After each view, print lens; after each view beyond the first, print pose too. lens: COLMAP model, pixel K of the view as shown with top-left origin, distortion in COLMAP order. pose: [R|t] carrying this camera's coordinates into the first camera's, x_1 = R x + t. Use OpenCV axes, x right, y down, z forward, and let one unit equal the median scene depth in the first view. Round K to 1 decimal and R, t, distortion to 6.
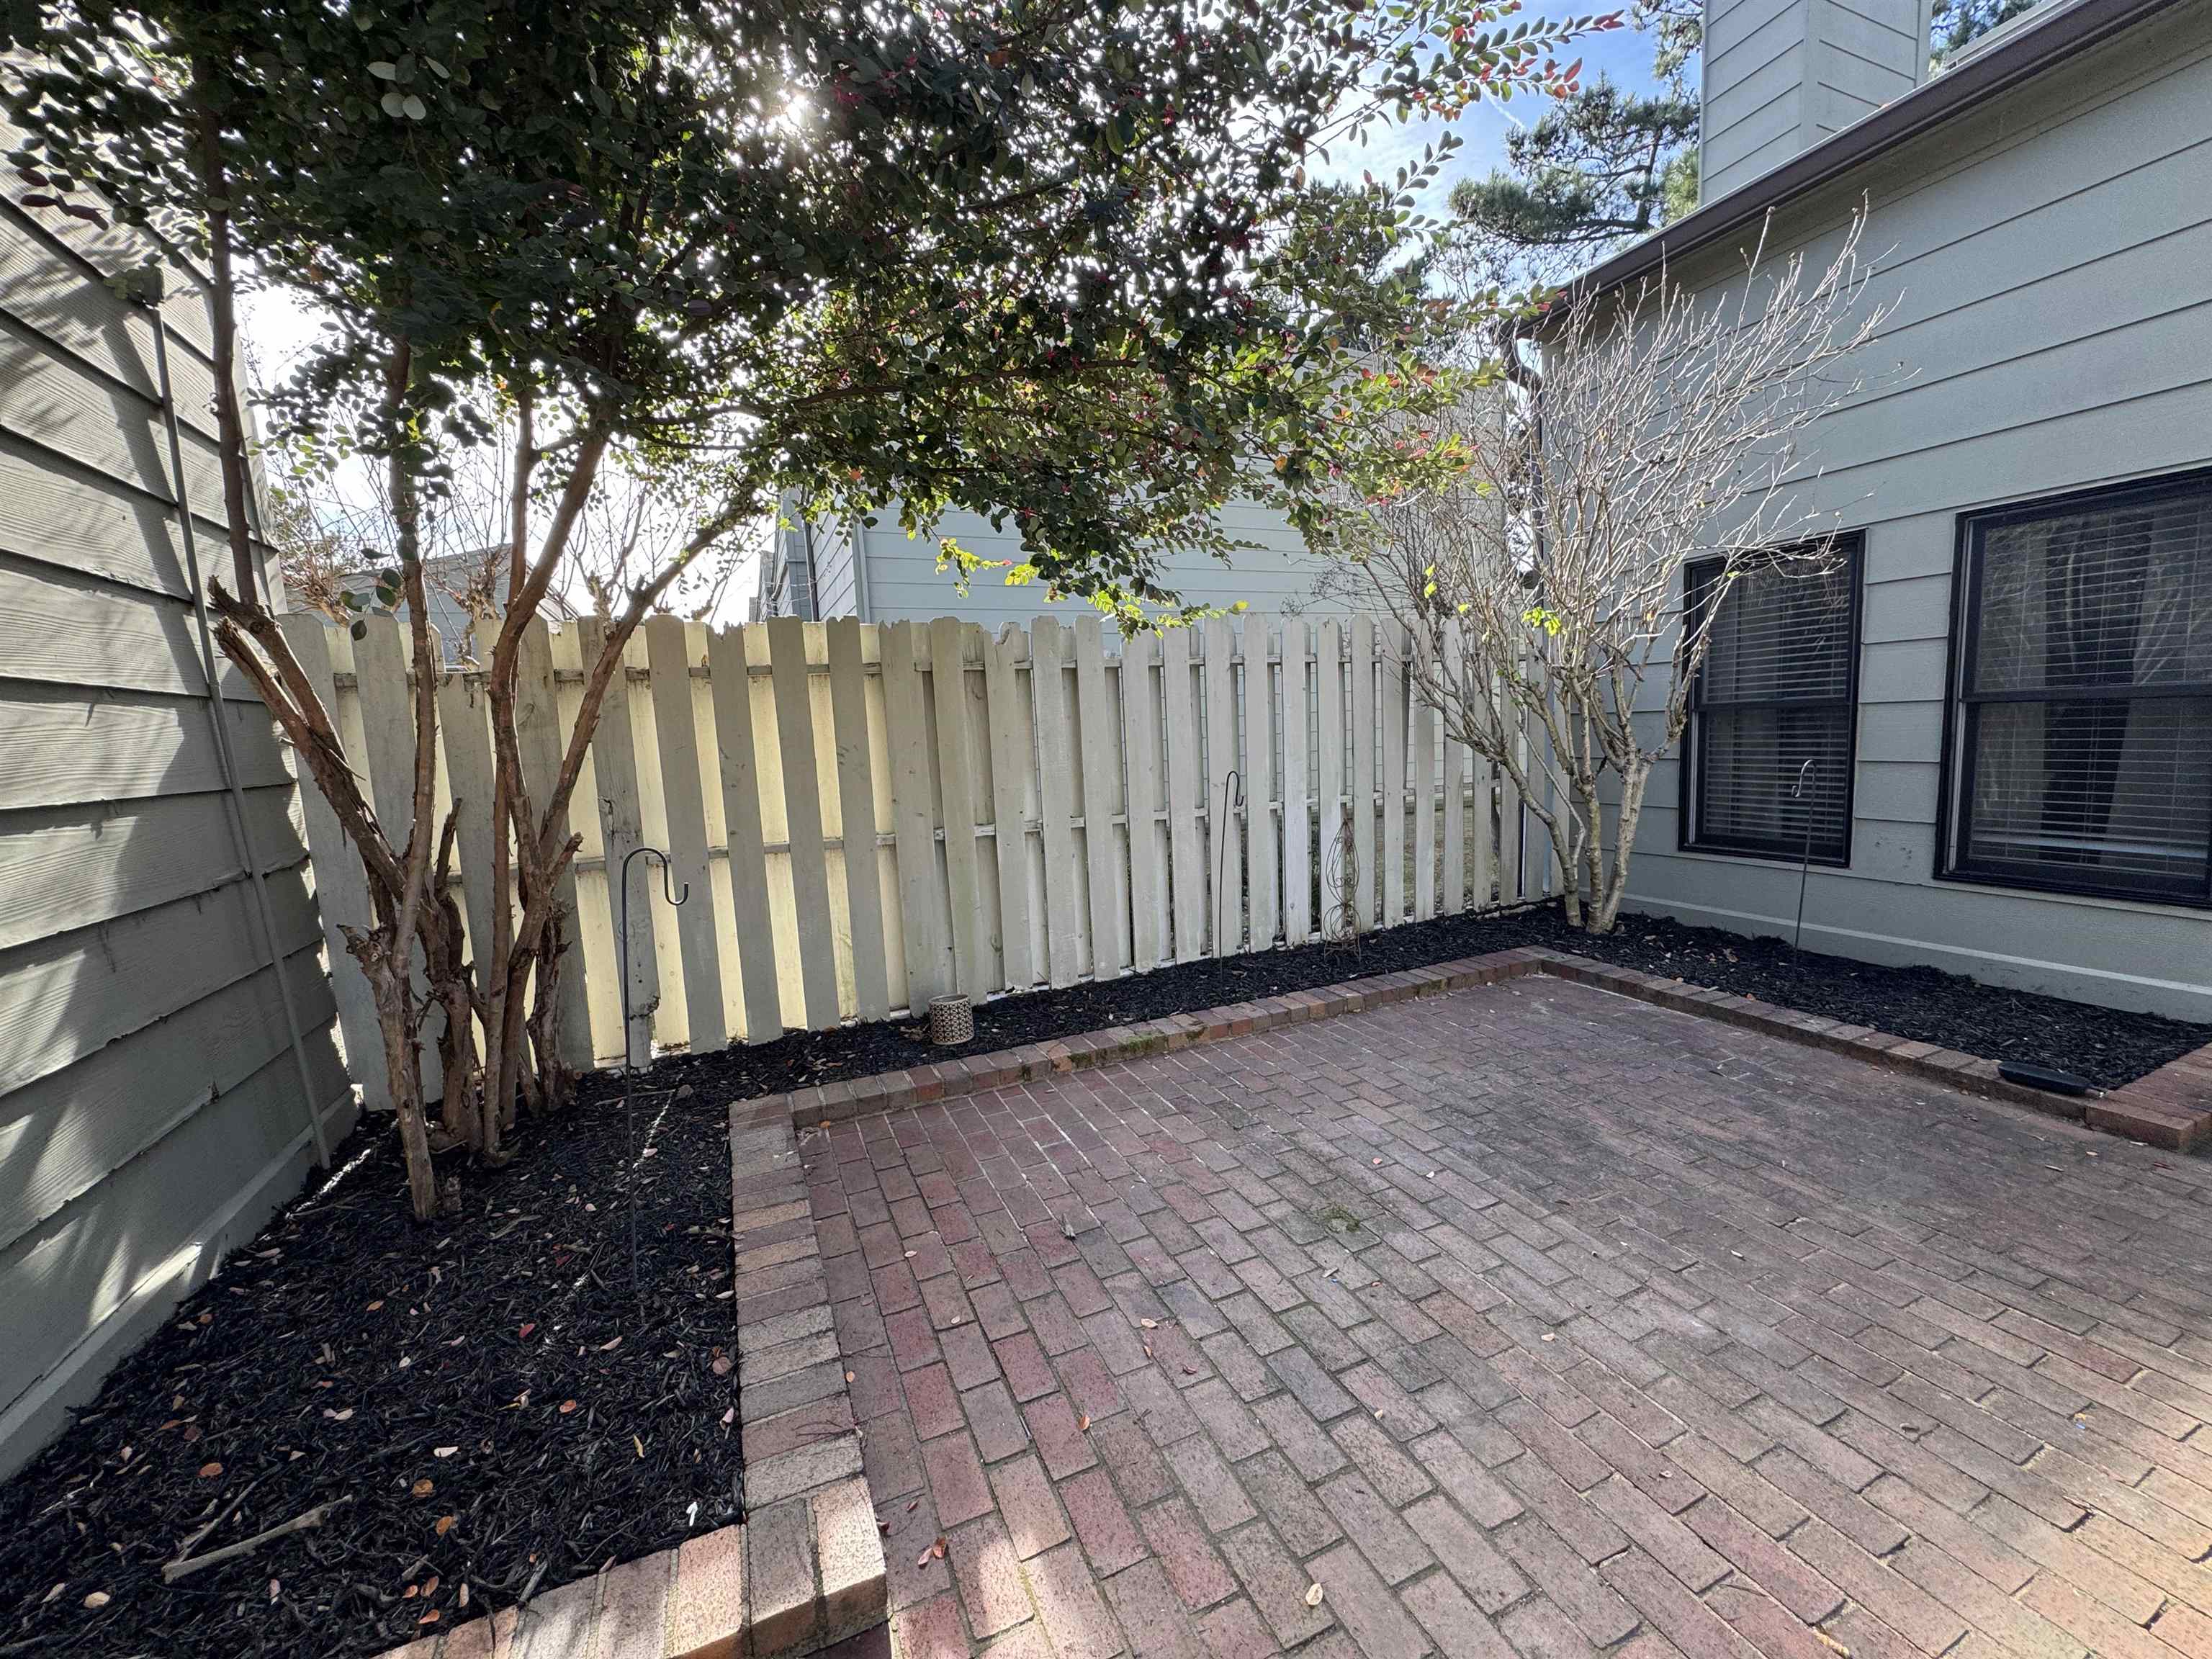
lens RADIAL K [[882.7, 0, 1098.9], [0, 882.7, 833.3], [0, 0, 1]] dist [-0.000529, -0.000880]
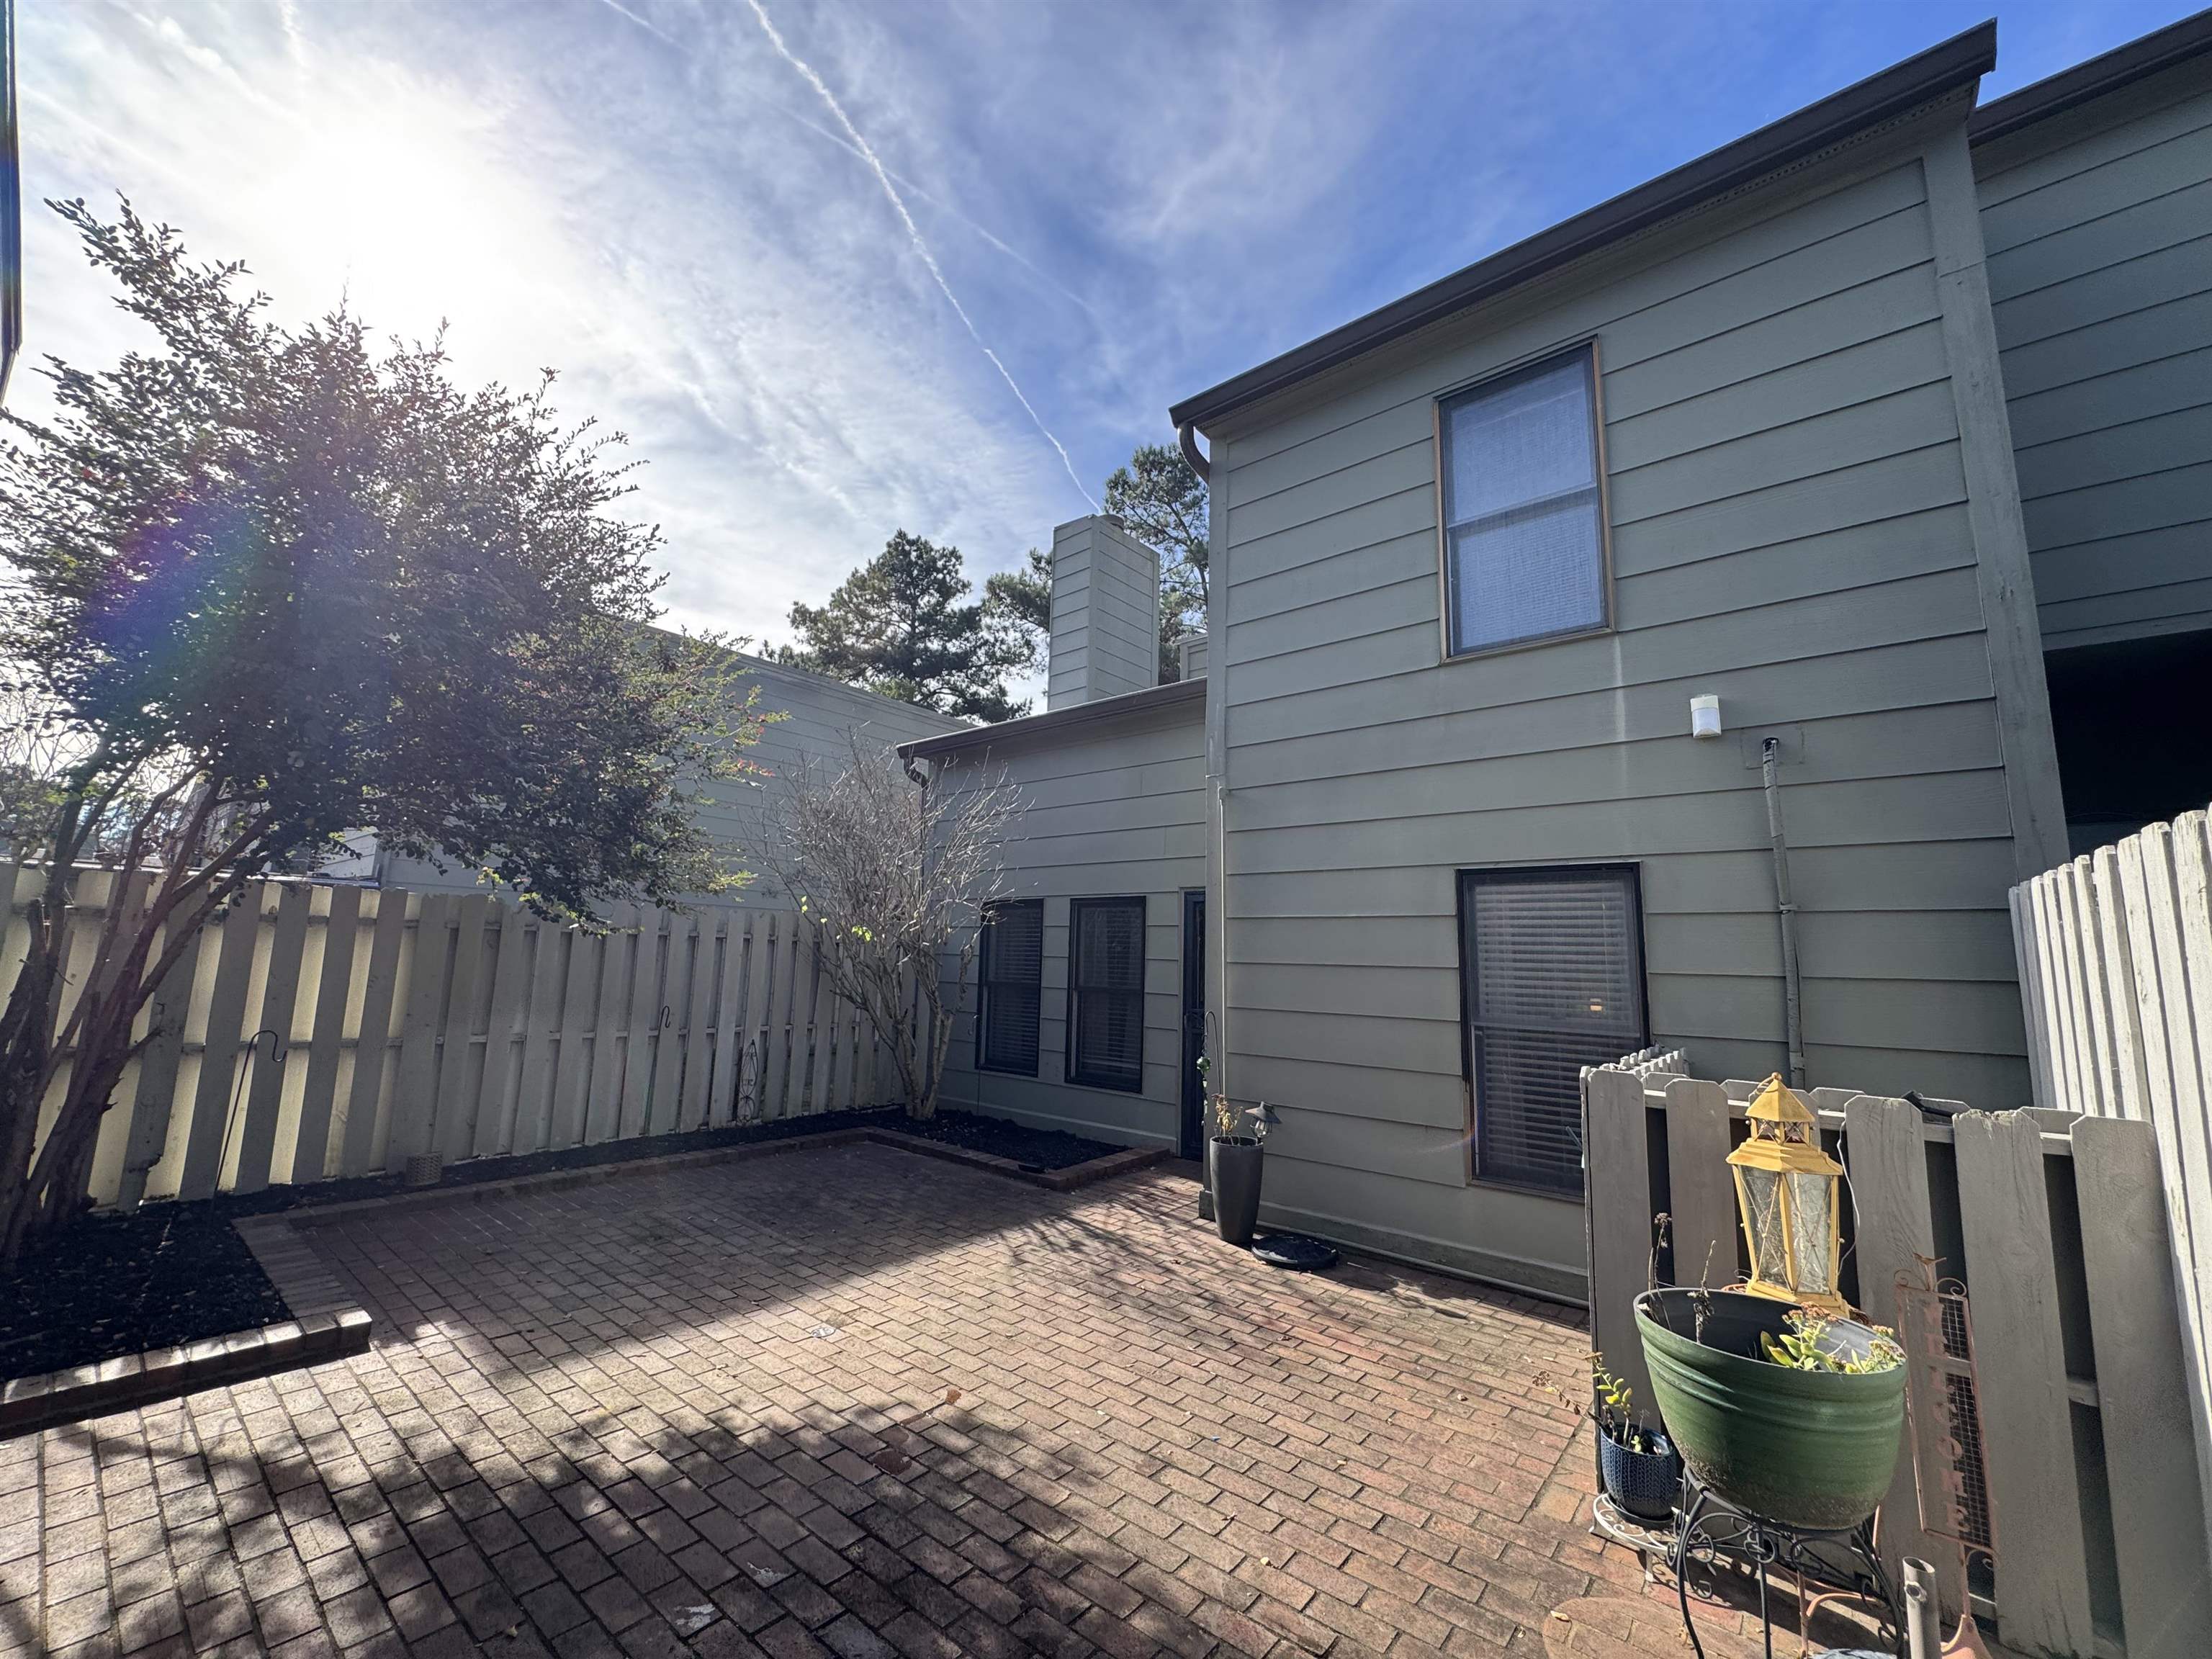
lens RADIAL K [[882.7, 0, 1108.3], [0, 882.7, 837.0], [0, 0, 1]] dist [-0.000529, -0.000880]
pose [[0.887596, 0.136784, 0.439846, 0.116740], [-0.017313, 0.964124, -0.264889, 0.047513], [-0.460298, 0.227499, 0.858120, -0.868106]]
